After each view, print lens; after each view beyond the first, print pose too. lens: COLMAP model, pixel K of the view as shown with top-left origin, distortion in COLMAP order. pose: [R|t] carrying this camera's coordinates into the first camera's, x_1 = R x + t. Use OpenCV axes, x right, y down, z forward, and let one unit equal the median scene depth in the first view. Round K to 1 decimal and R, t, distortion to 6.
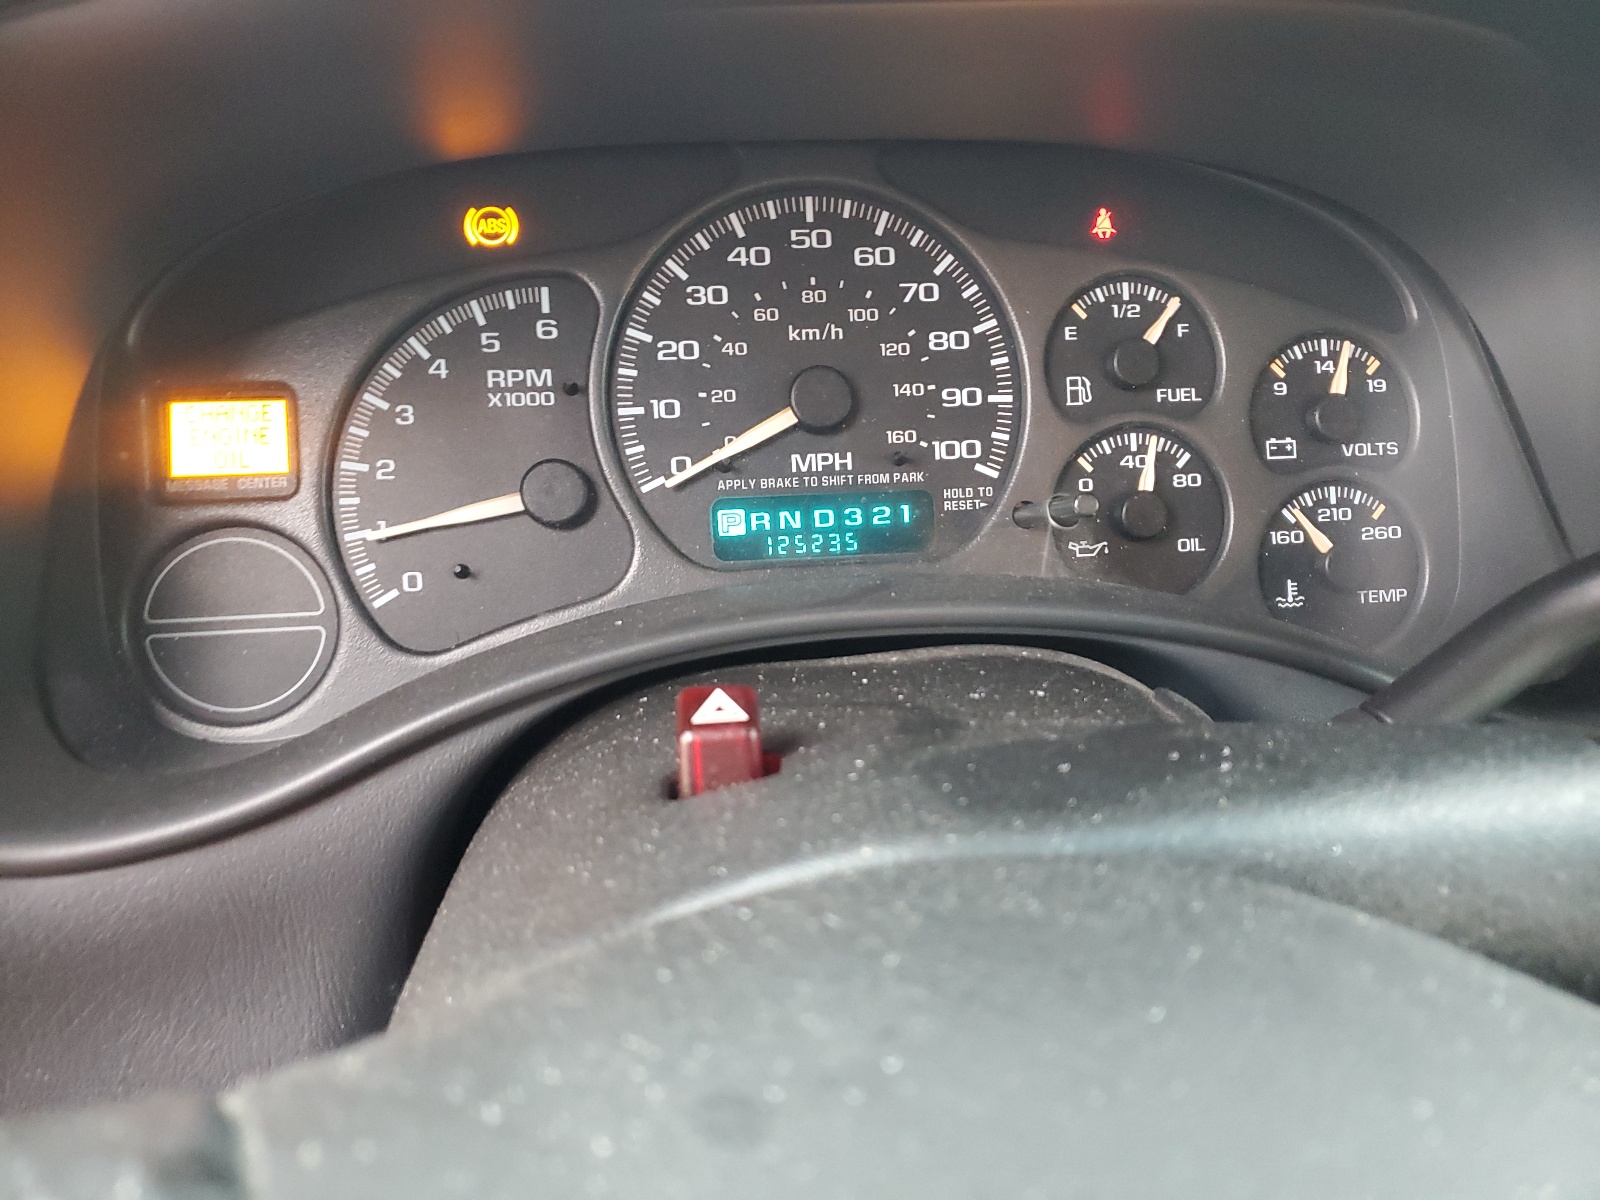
lens RADIAL K [[1219.9, 0, 798.7], [0, 1219.9, 600.7], [0, 0, 1]] dist [-0.001773, -0.002243]
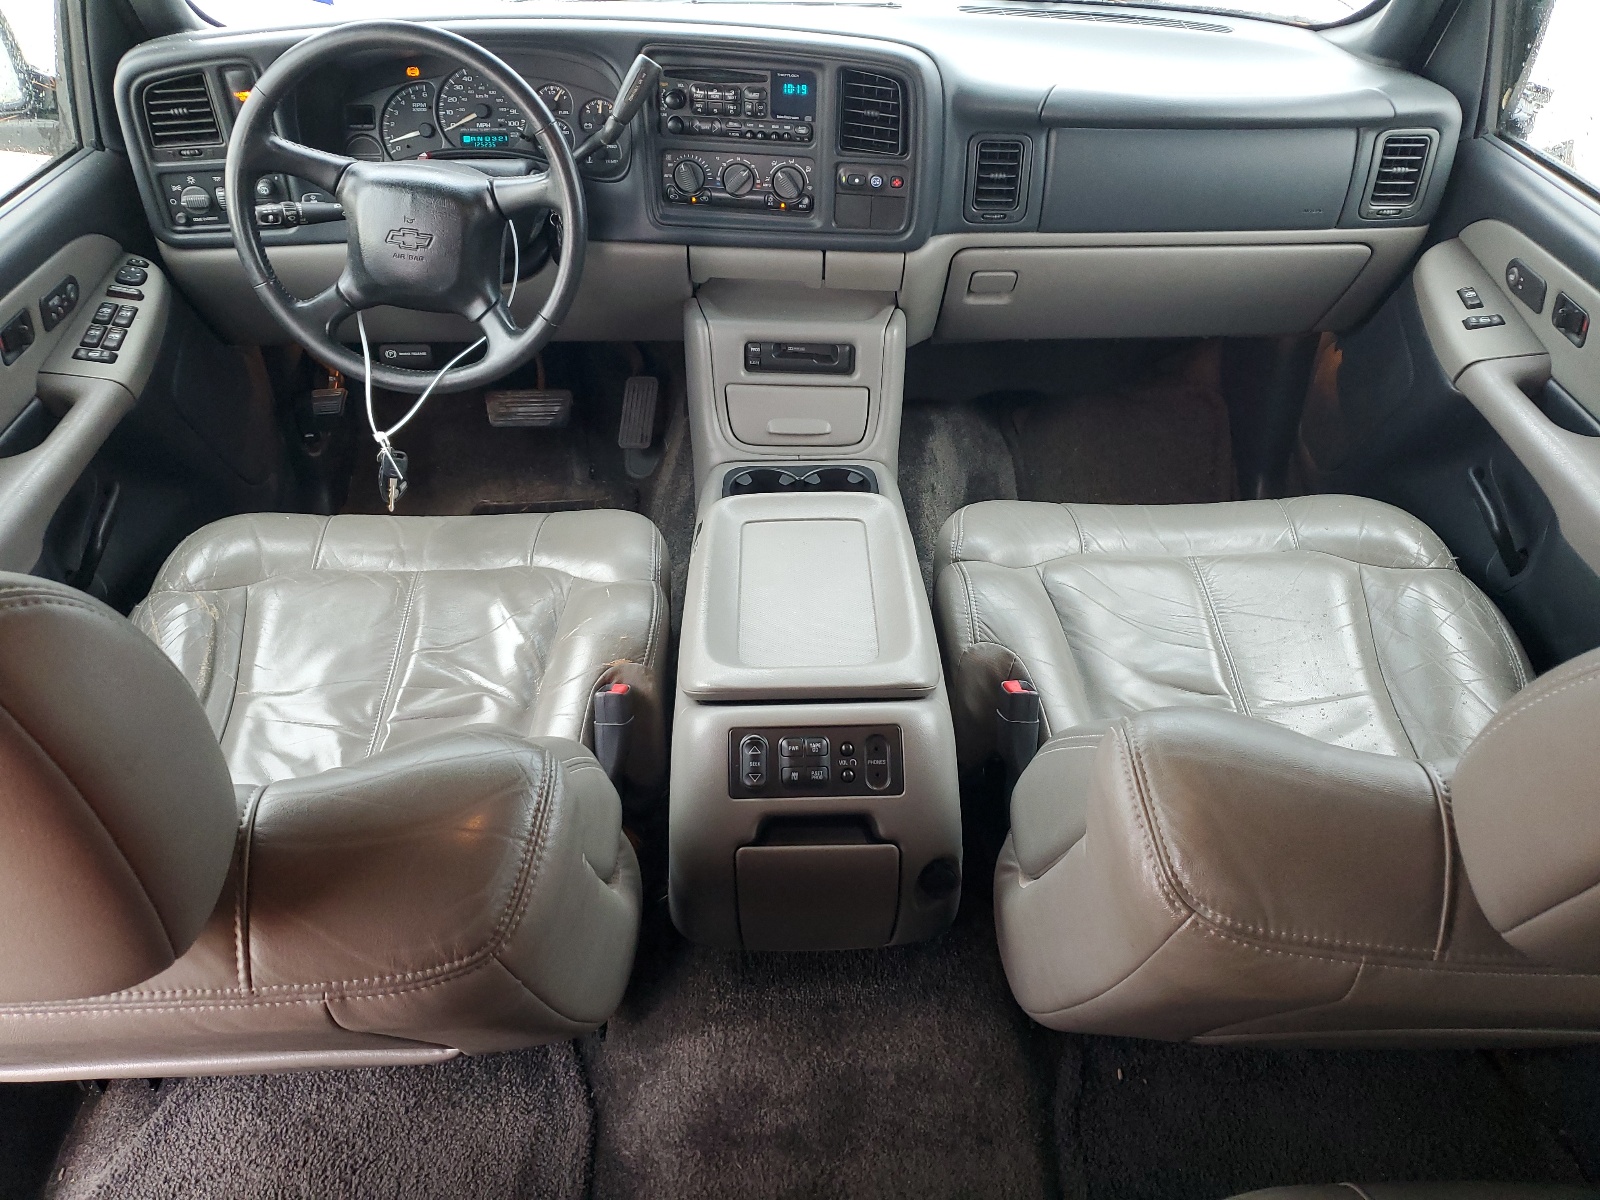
lens RADIAL K [[1219.9, 0, 800.0], [0, 1219.9, 597.8], [0, 0, 1]] dist [-0.001773, -0.002243]
pose [[0.994048, 0.059856, -0.091022, 1.796263], [-0.041229, 0.980087, 0.194242, 0.717938], [0.100836, -0.189333, 0.976722, -3.867171]]
